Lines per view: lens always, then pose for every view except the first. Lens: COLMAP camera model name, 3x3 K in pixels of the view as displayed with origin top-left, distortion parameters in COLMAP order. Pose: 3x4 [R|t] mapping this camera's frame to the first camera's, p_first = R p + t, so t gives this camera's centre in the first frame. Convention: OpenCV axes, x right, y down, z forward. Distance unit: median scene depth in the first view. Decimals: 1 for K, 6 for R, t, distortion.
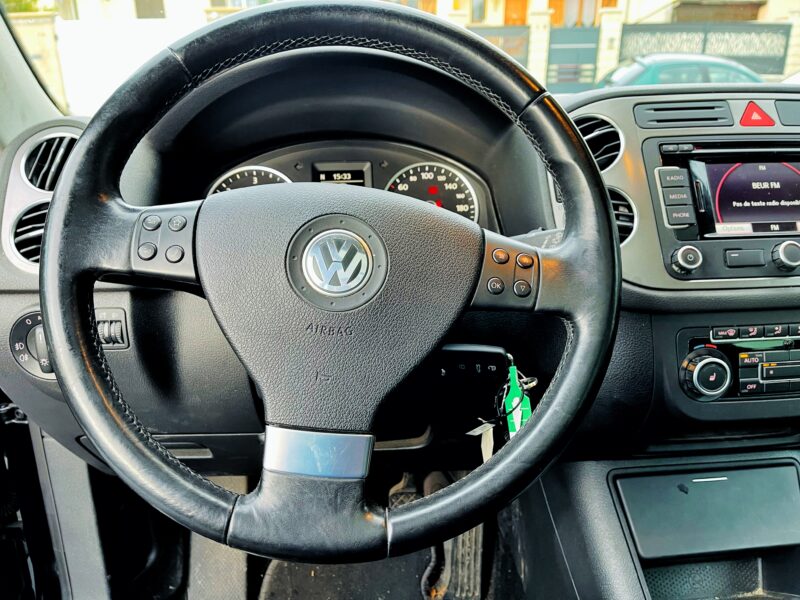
lens RADIAL K [[659.8, 0, 398.0], [0, 659.8, 299.5], [0, 0, 1]] dist [0.067929, -0.150732]
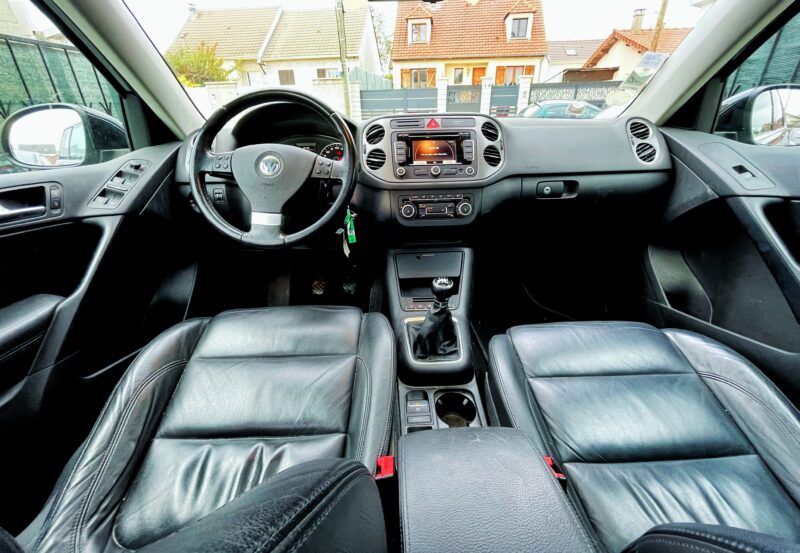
lens RADIAL K [[339.1, 0, 396.6], [0, 339.1, 275.4], [0, 0, 1]] dist [-0.018839, 0.000007]
pose [[0.997291, 0.024660, -0.069294, 0.505101], [-0.015933, 0.992182, 0.123781, 0.207274], [0.071804, -0.122342, 0.989887, -0.576219]]
